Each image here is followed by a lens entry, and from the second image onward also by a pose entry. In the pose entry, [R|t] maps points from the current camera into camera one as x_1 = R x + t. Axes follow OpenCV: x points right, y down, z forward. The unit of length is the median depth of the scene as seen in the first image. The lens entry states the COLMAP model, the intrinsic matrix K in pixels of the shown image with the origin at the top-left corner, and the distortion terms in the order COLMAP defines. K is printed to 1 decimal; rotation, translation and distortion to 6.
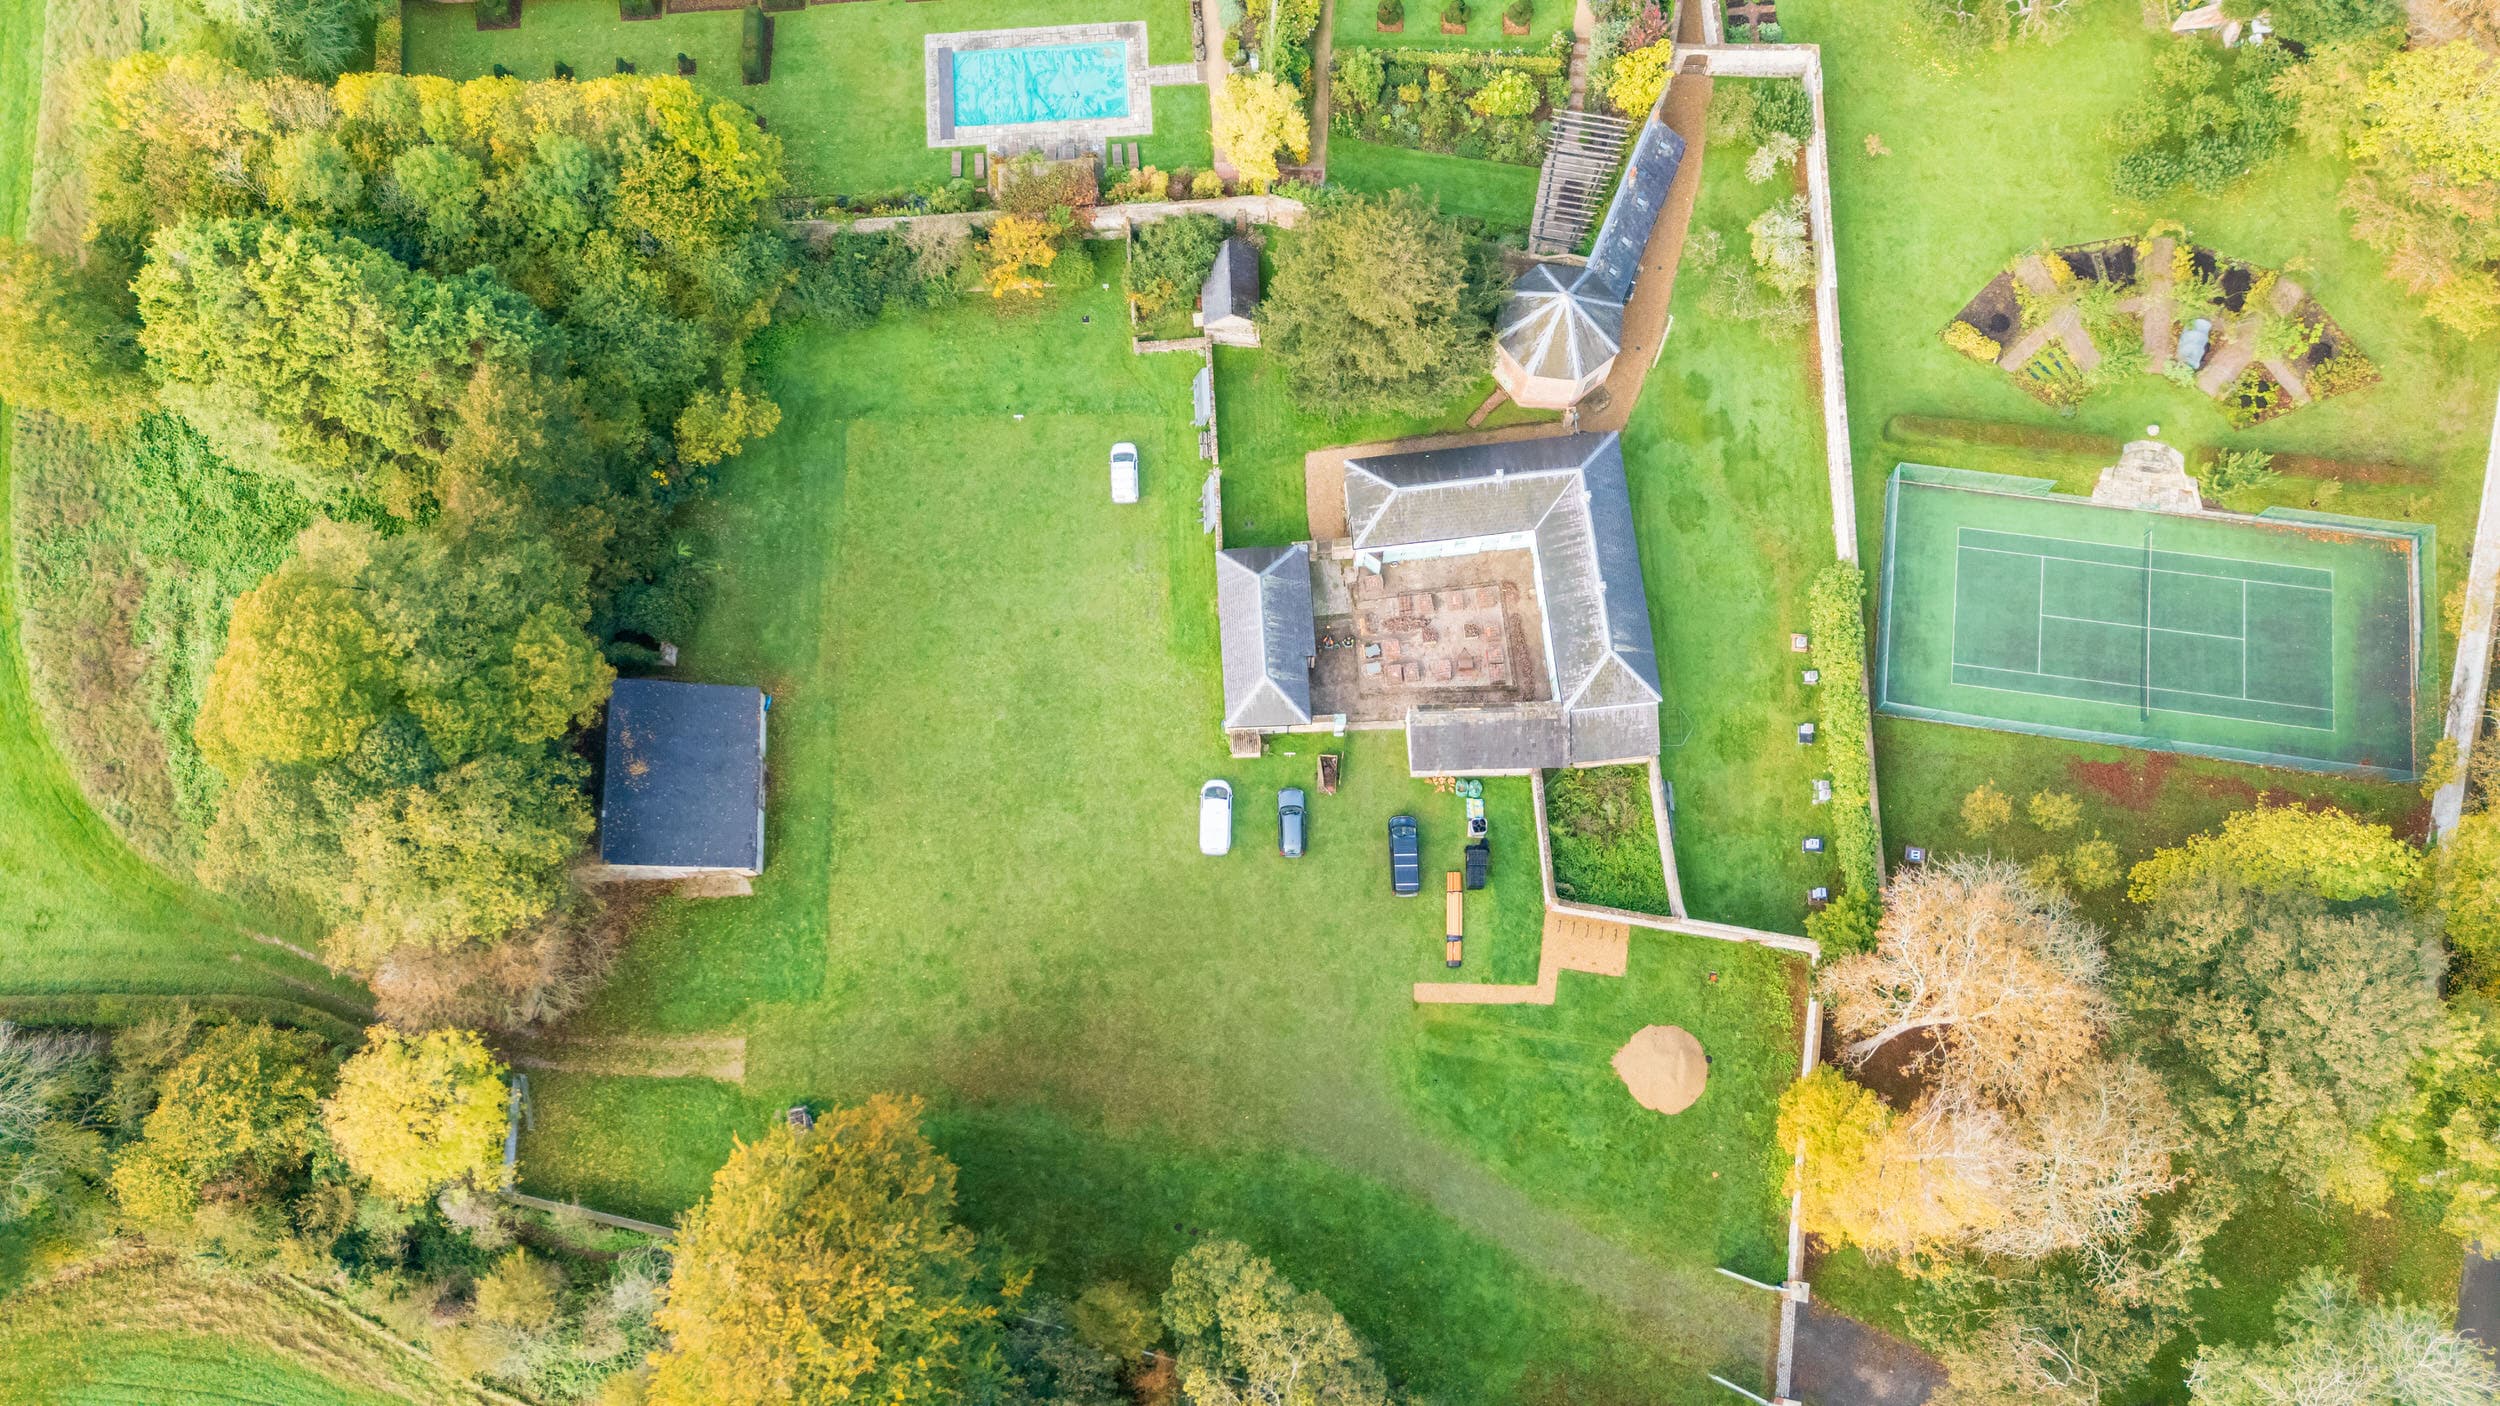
lens RADIAL K [[1832.7, 0, 1231.7], [0, 1832.7, 703.5], [0, 0, 1]] dist [0.079639, -0.078584]
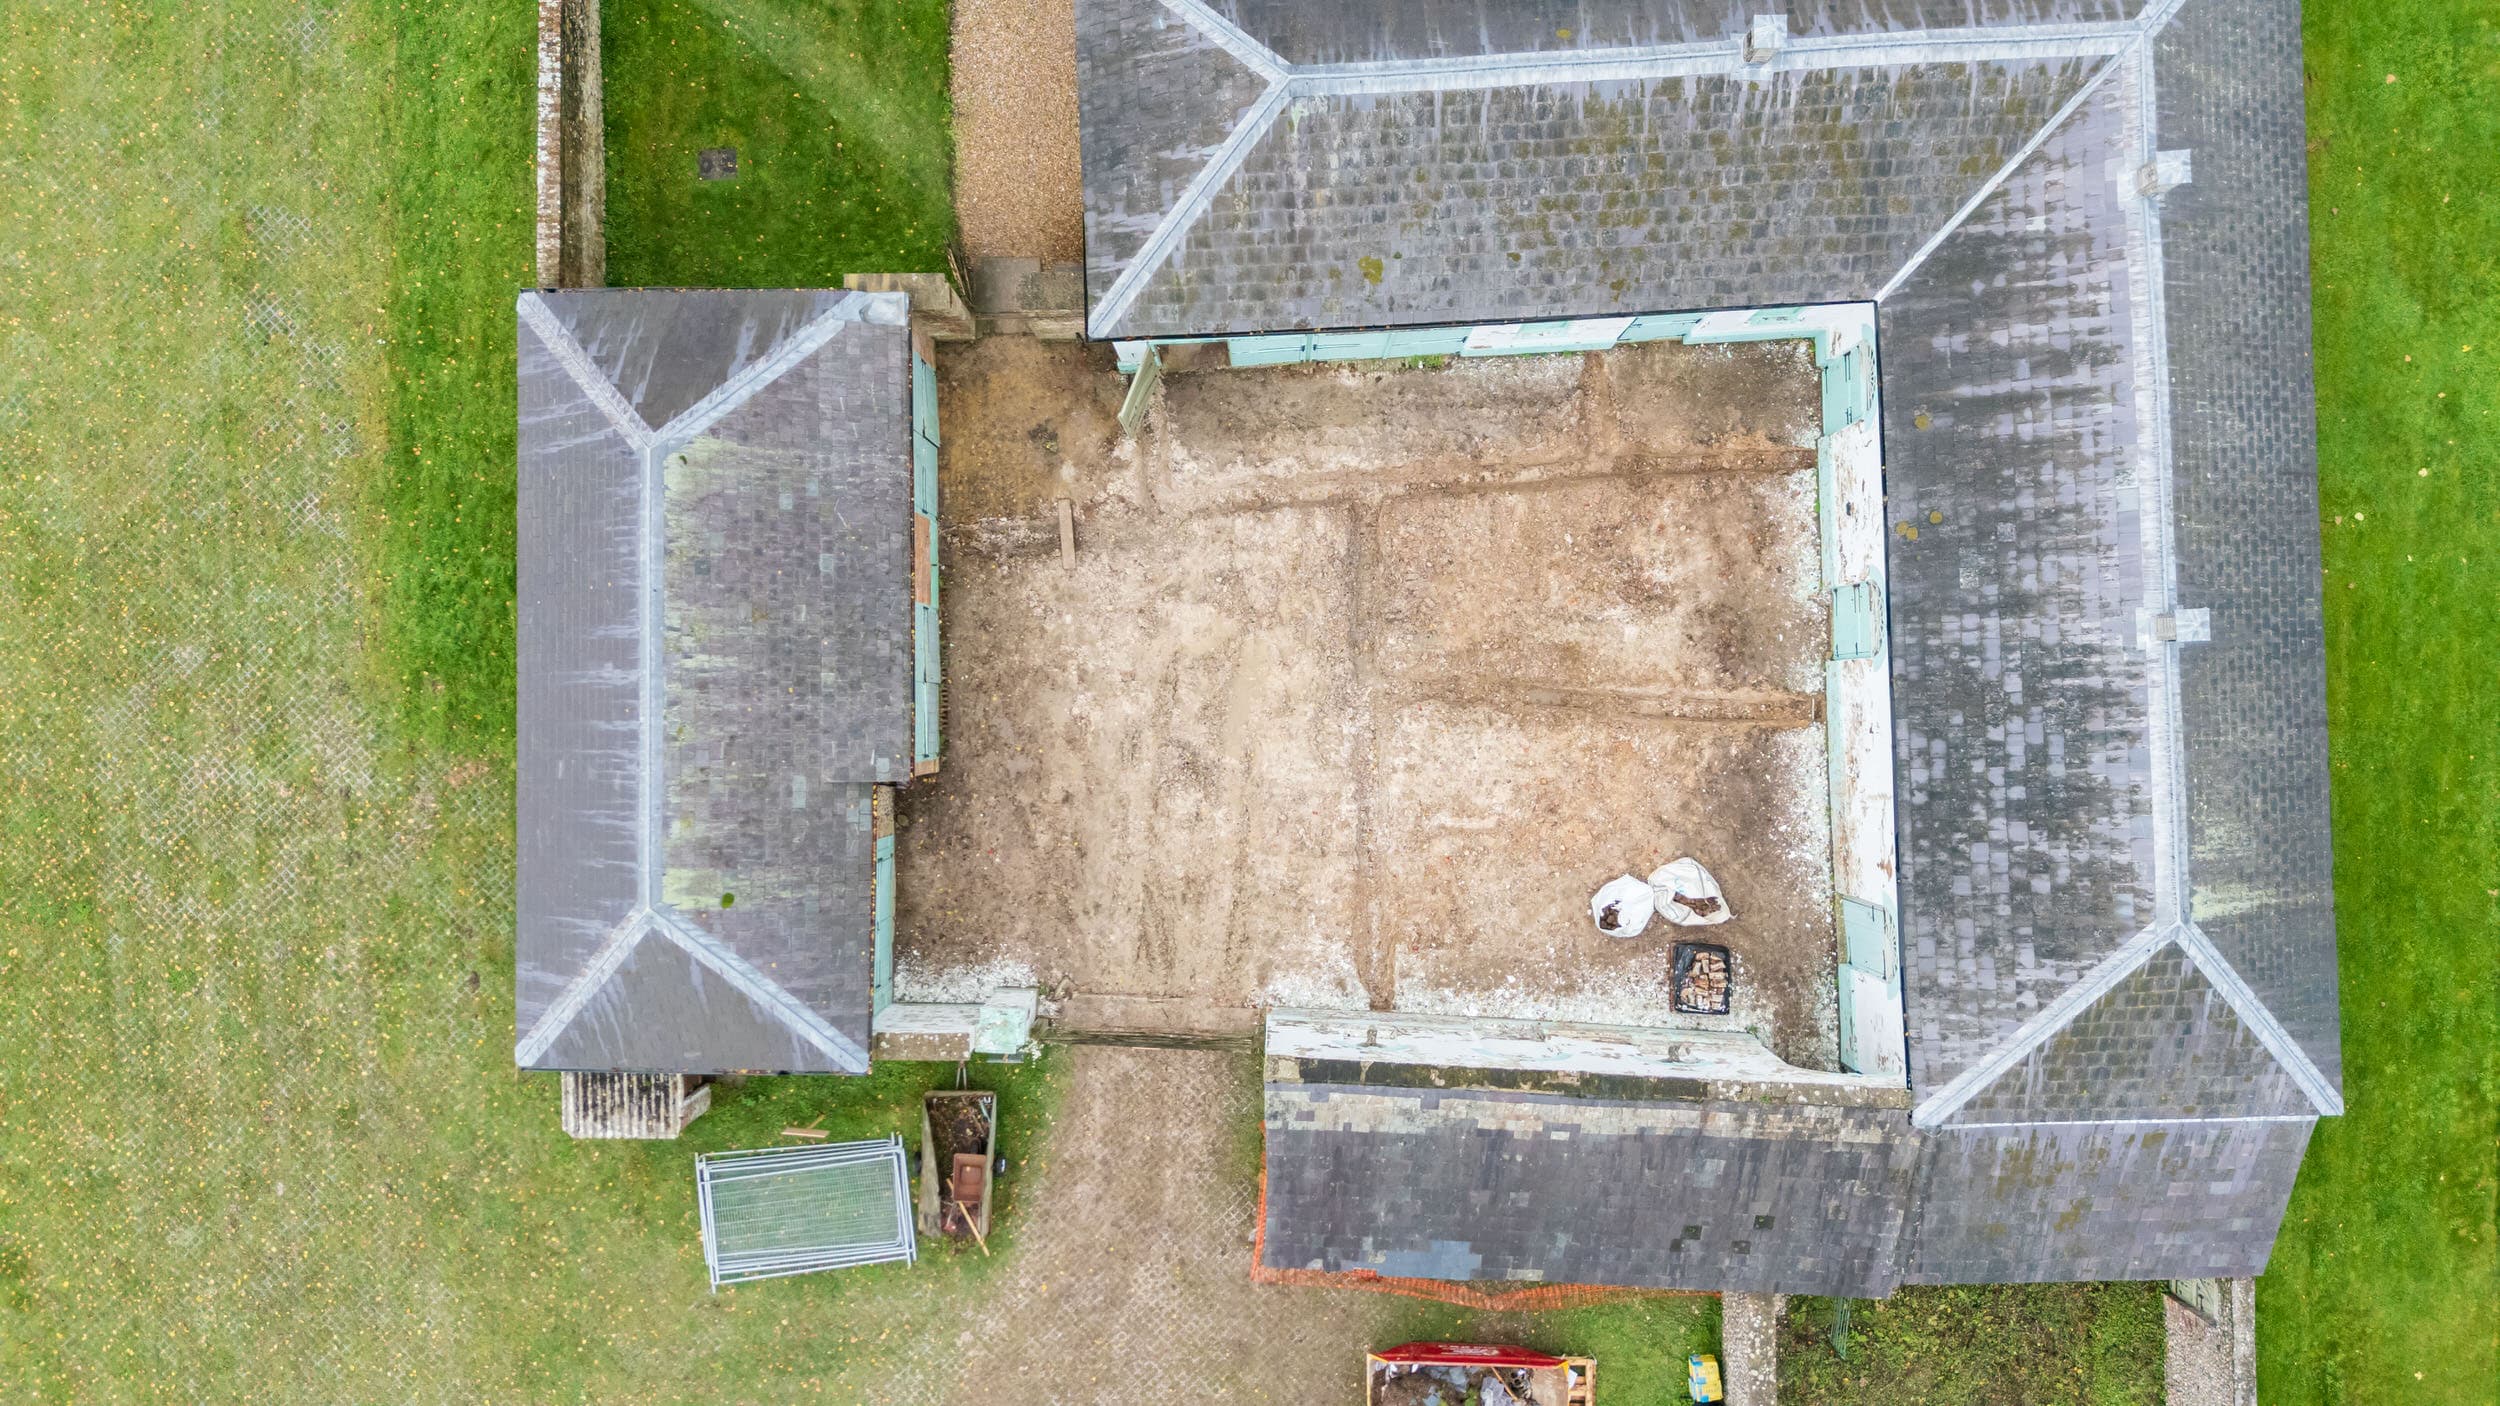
lens RADIAL K [[1832.7, 0, 1249.6], [0, 1832.7, 705.8], [0, 0, 1]] dist [0.079639, -0.078584]
pose [[0.998214, 0.058129, 0.013775, 0.085689], [-0.059680, 0.960111, 0.273176, -0.103349], [0.002654, -0.273510, 0.961865, 0.755051]]
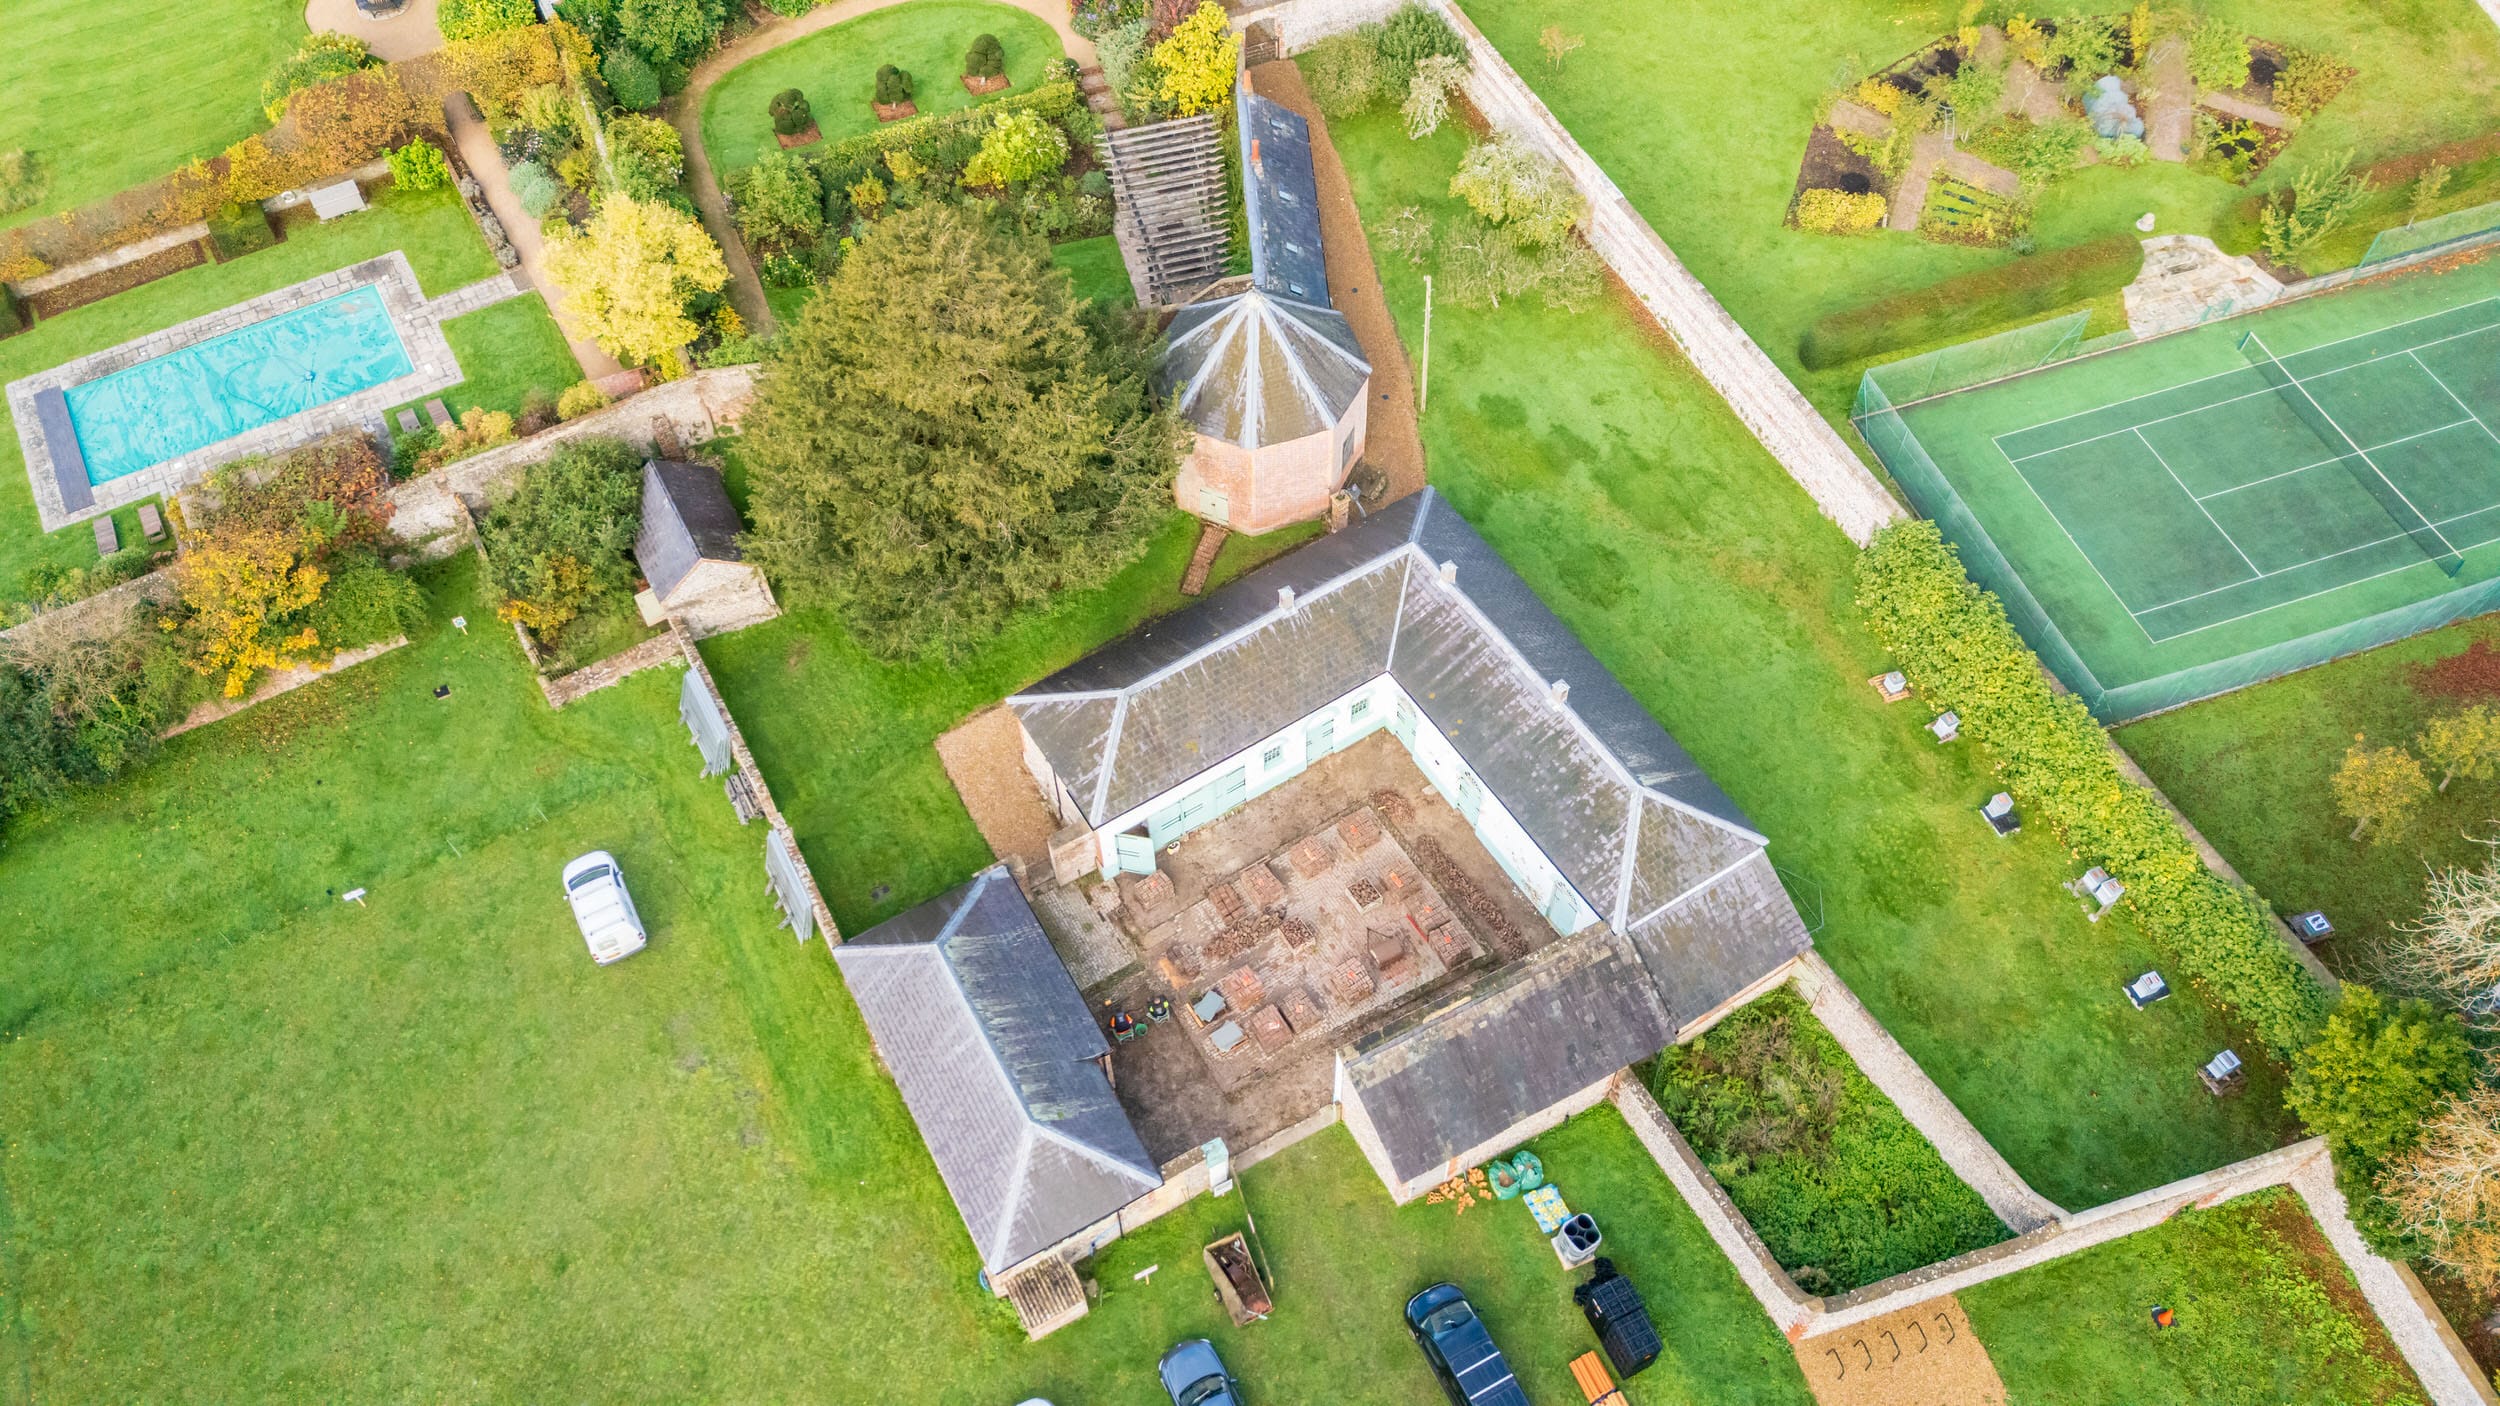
lens RADIAL K [[1832.7, 0, 1245.8], [0, 1832.7, 703.5], [0, 0, 1]] dist [0.079639, -0.078584]
pose [[0.893830, -0.358252, 0.269673, -0.018945], [0.430555, 0.853694, -0.292966, 0.051177], [-0.125262, 0.377971, 0.917304, 0.514097]]
